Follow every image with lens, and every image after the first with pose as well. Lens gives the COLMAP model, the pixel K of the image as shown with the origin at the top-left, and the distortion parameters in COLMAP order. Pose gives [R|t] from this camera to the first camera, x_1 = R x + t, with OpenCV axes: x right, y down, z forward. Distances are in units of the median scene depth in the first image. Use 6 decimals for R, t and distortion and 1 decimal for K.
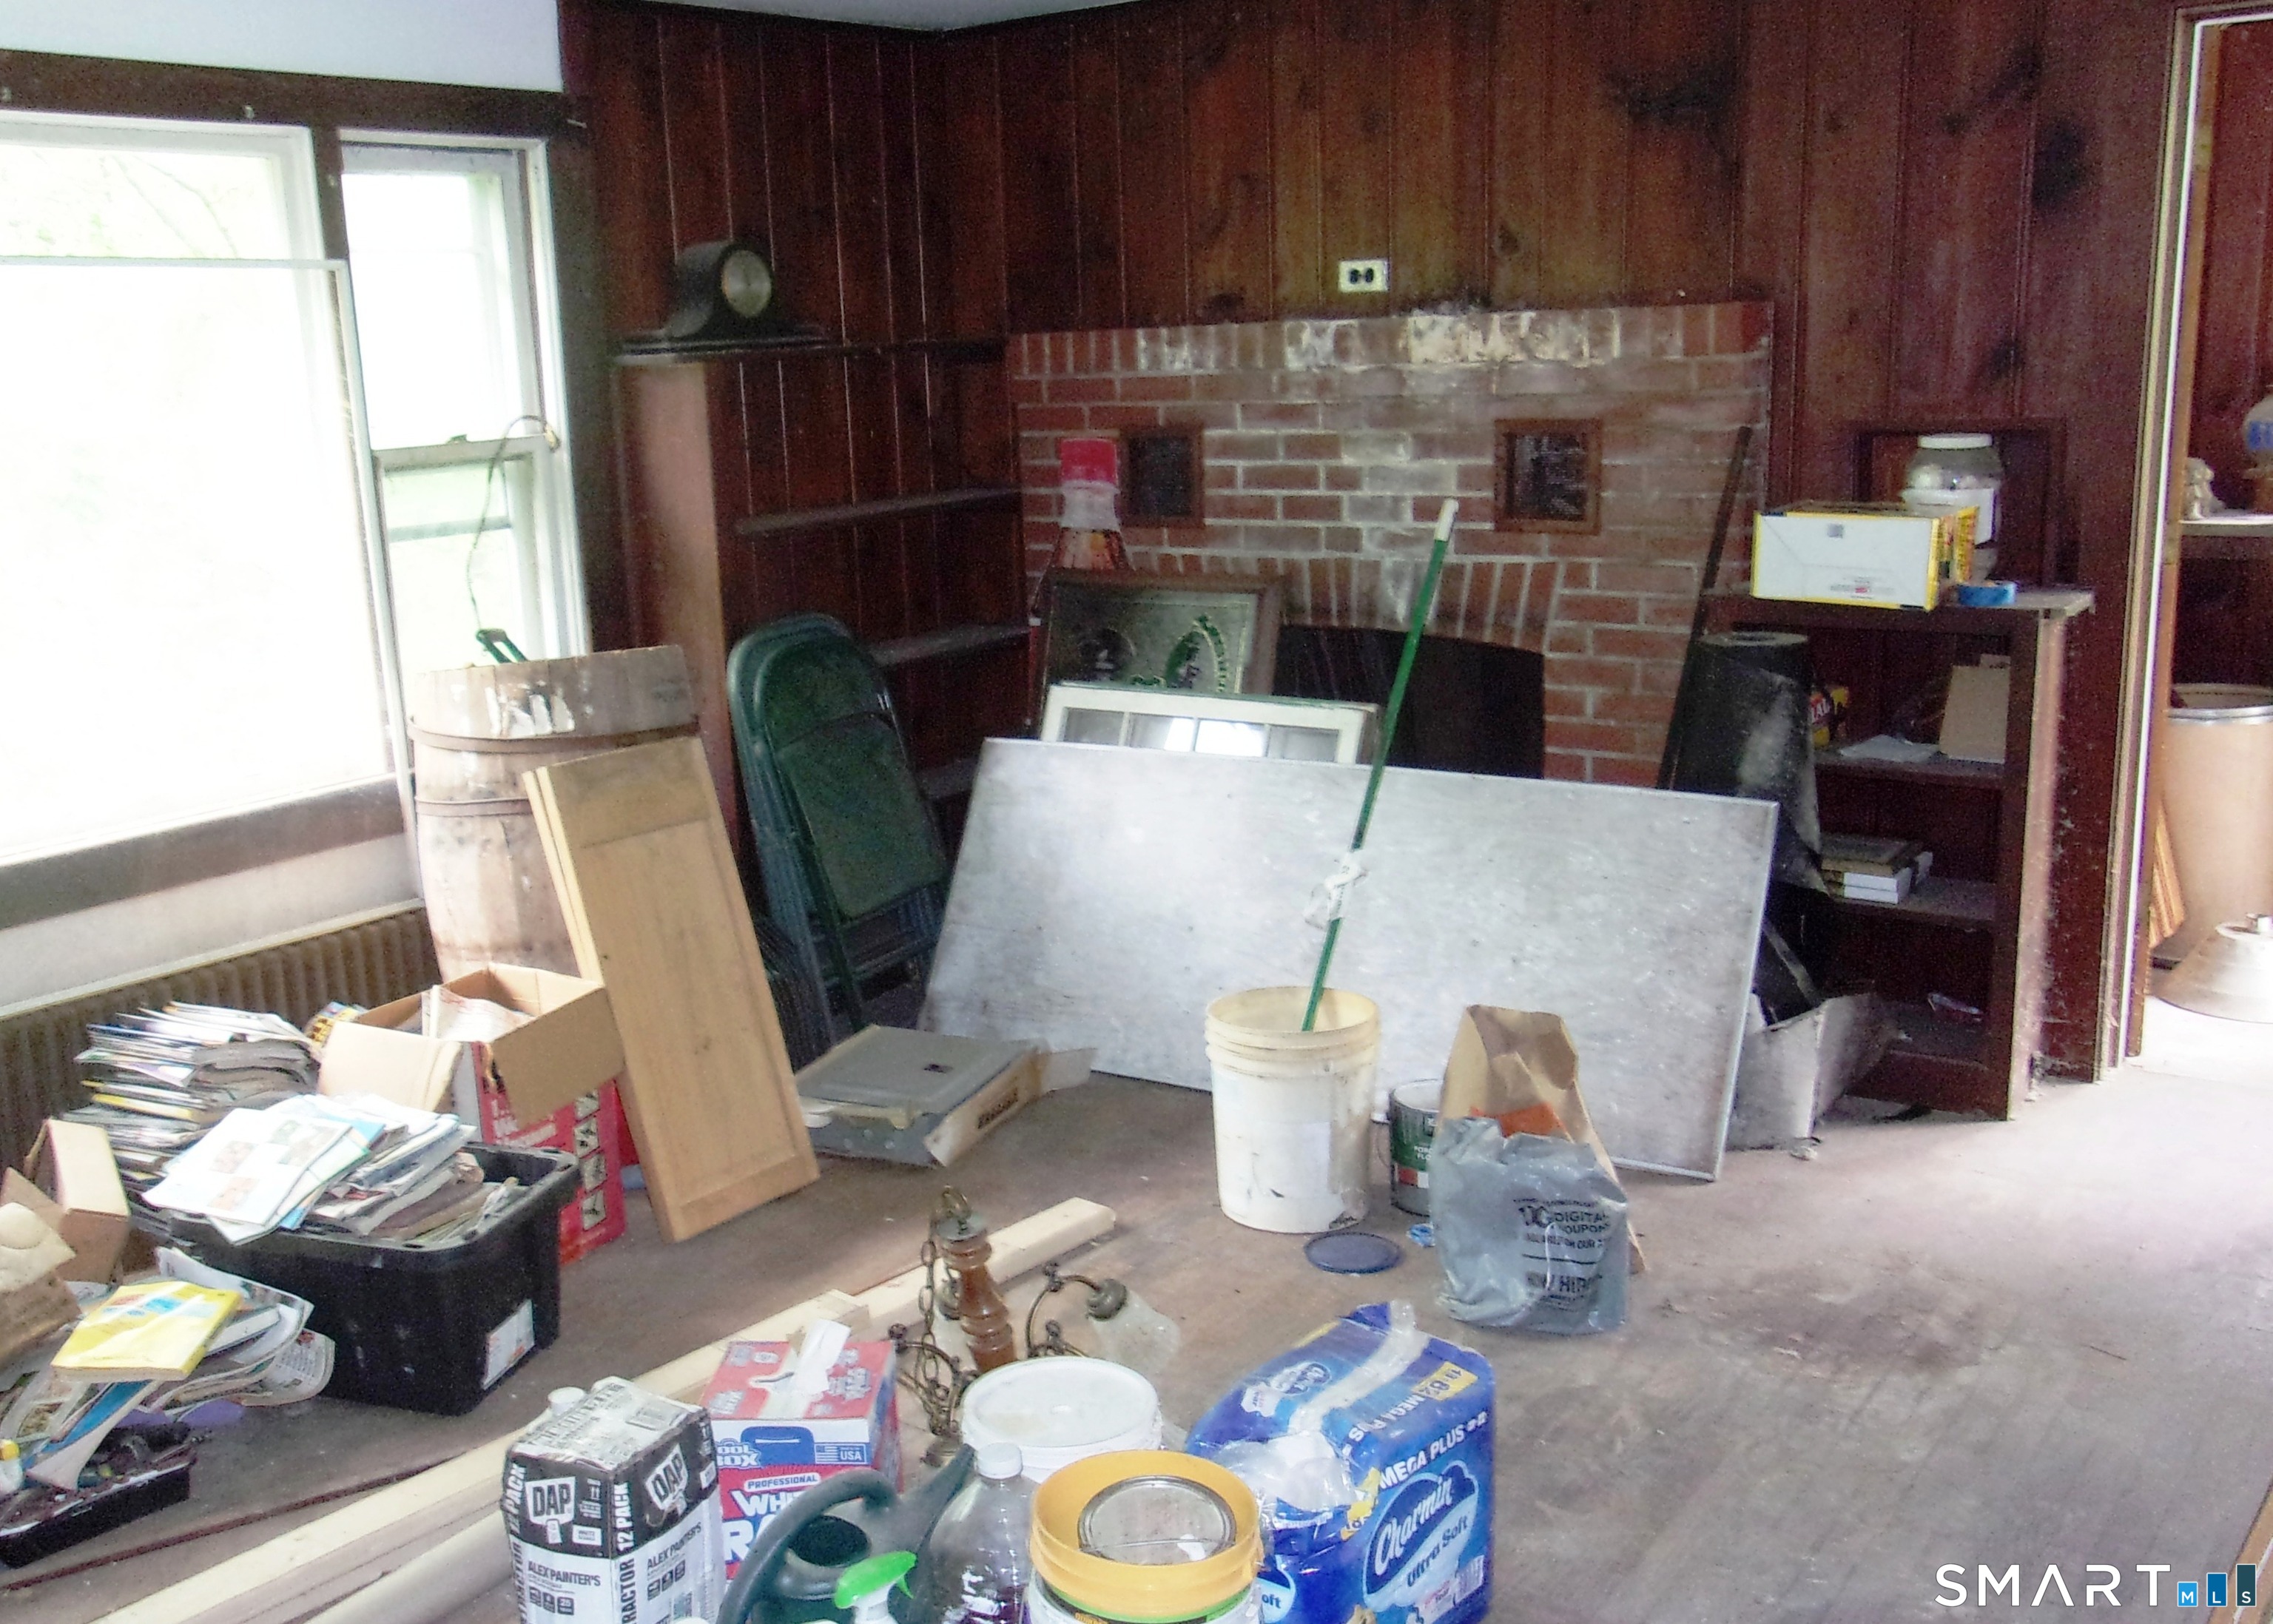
lens RADIAL K [[2074.5, 0, 1129.1], [0, 2074.5, 773.8], [0, 0, 1]] dist [0.002188, 0.000250]
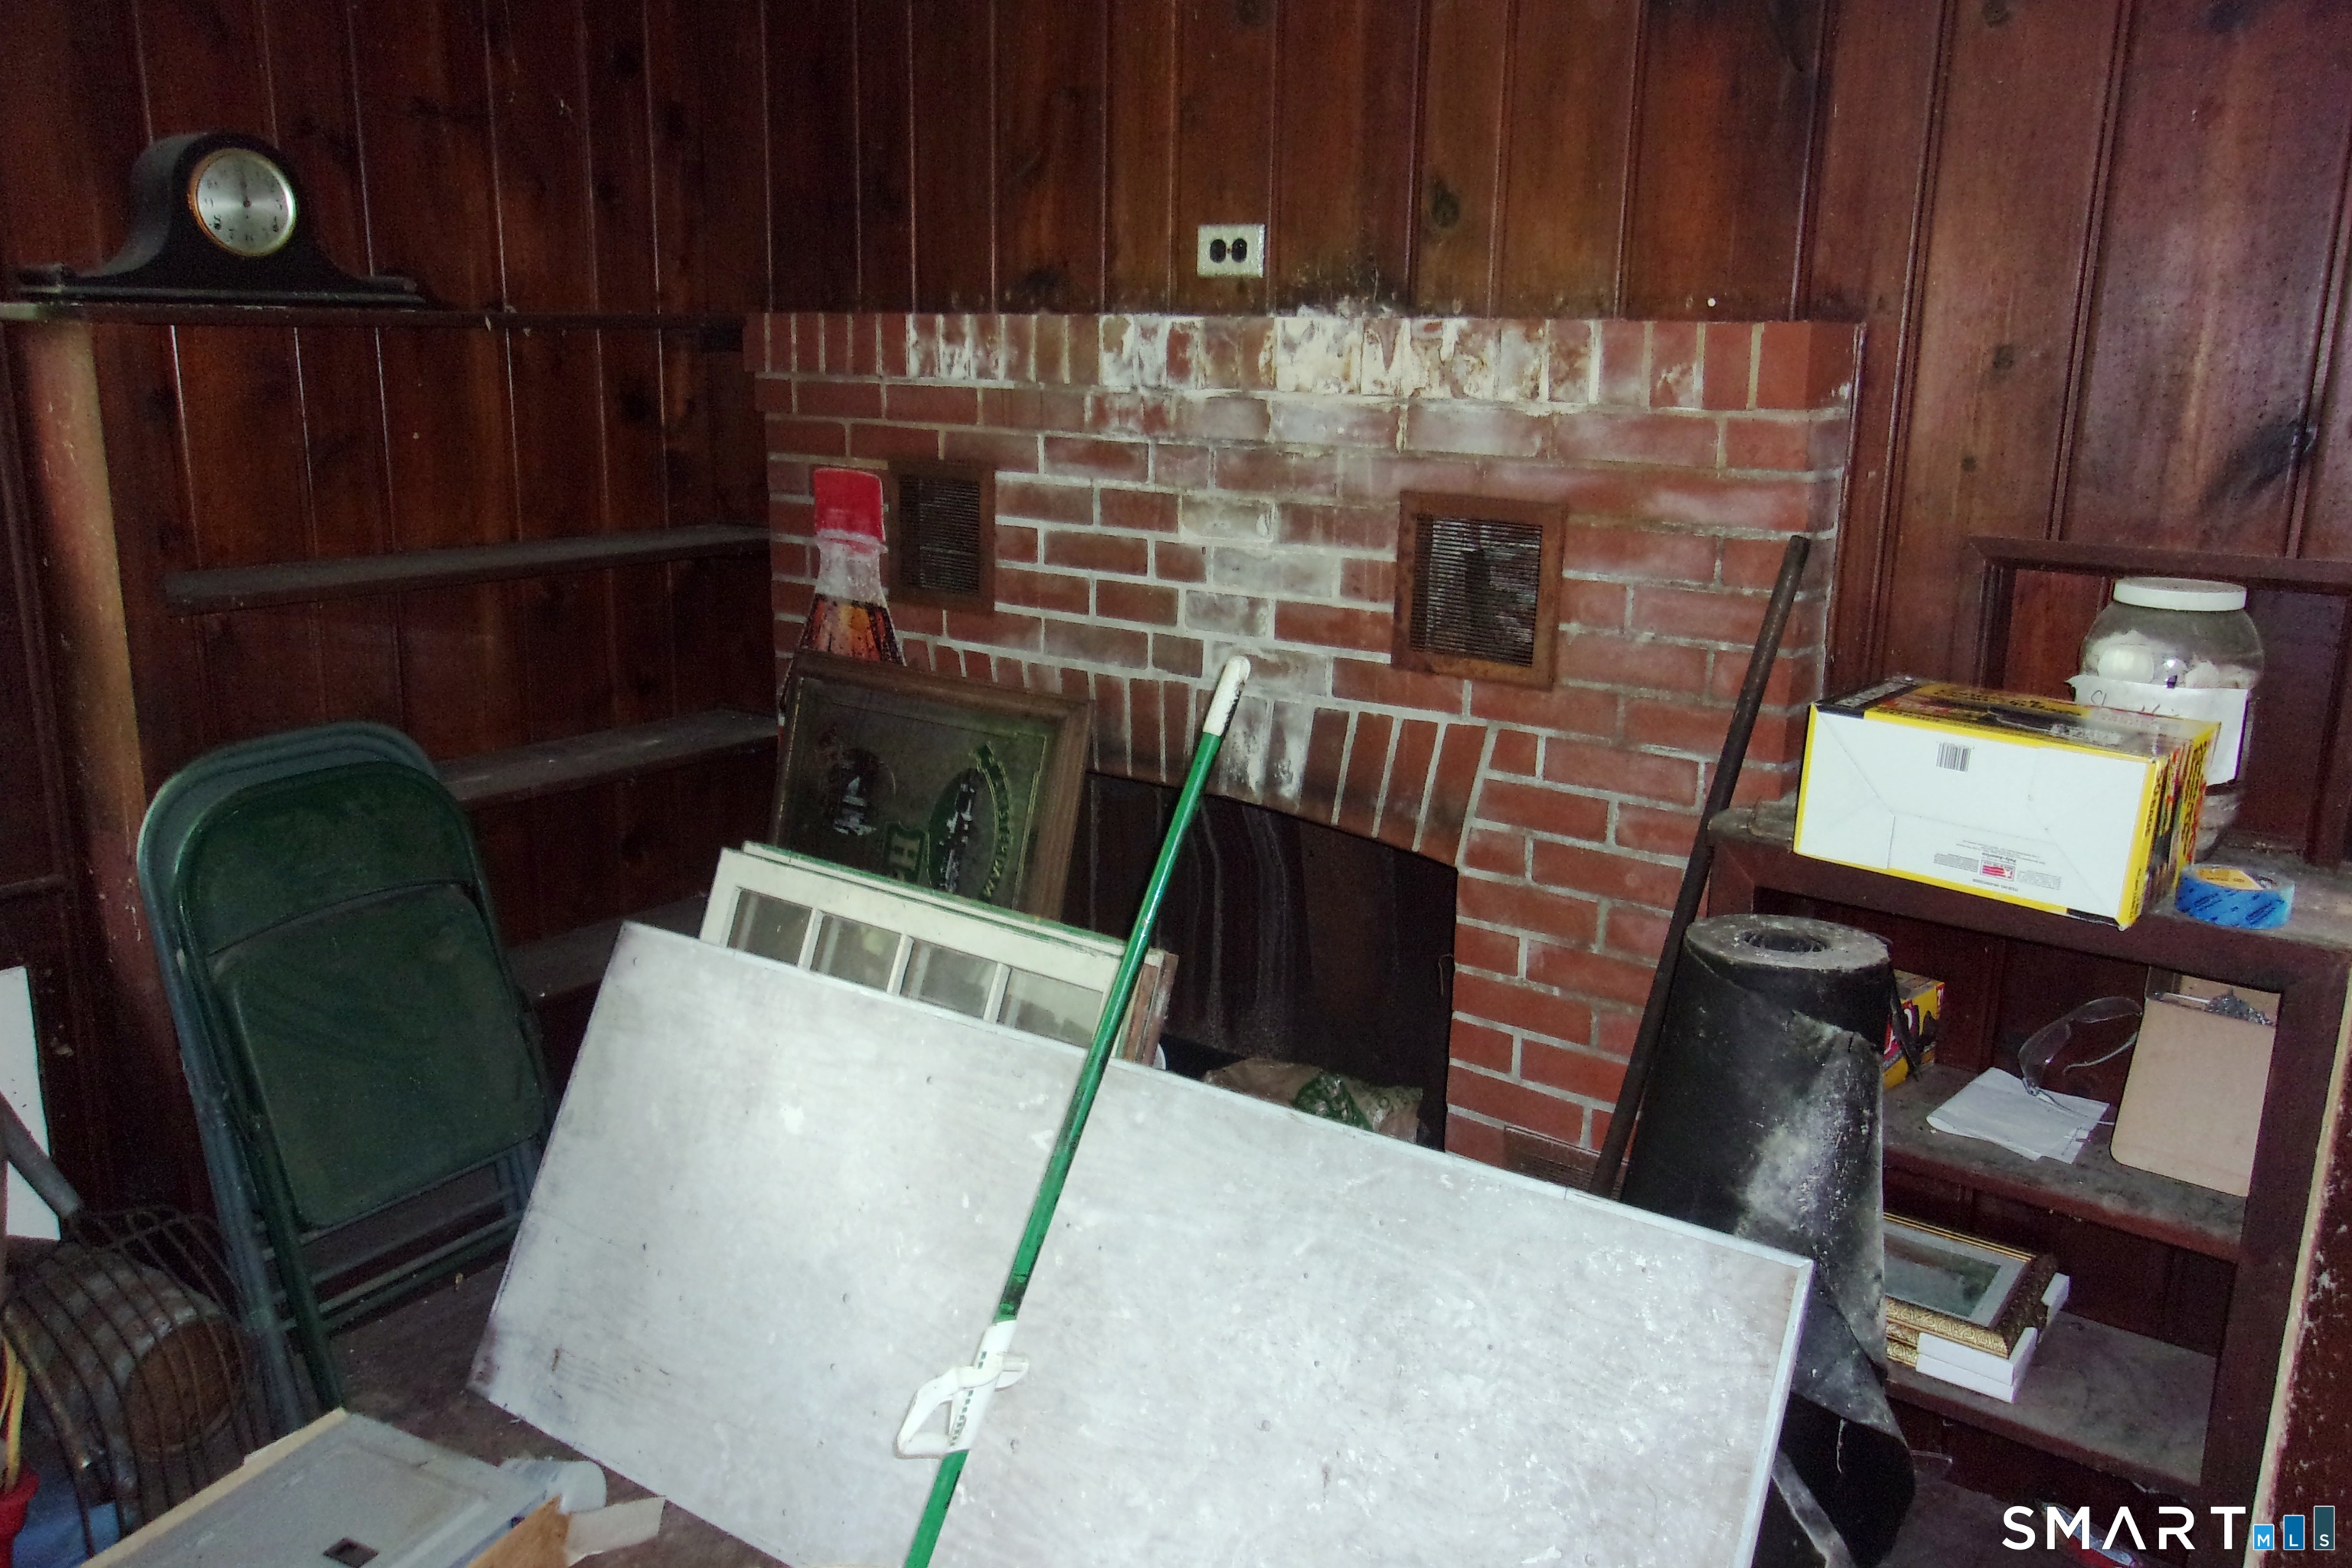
lens RADIAL K [[1980.7, 0, 1182.0], [0, 1980.7, 818.2], [0, 0, 1]] dist [0.008512, -0.002818]
pose [[0.998192, 0.059405, -0.009144, 0.119948], [-0.059068, 0.997691, 0.033521, -0.087365], [0.011114, -0.032920, 0.999396, 0.396306]]
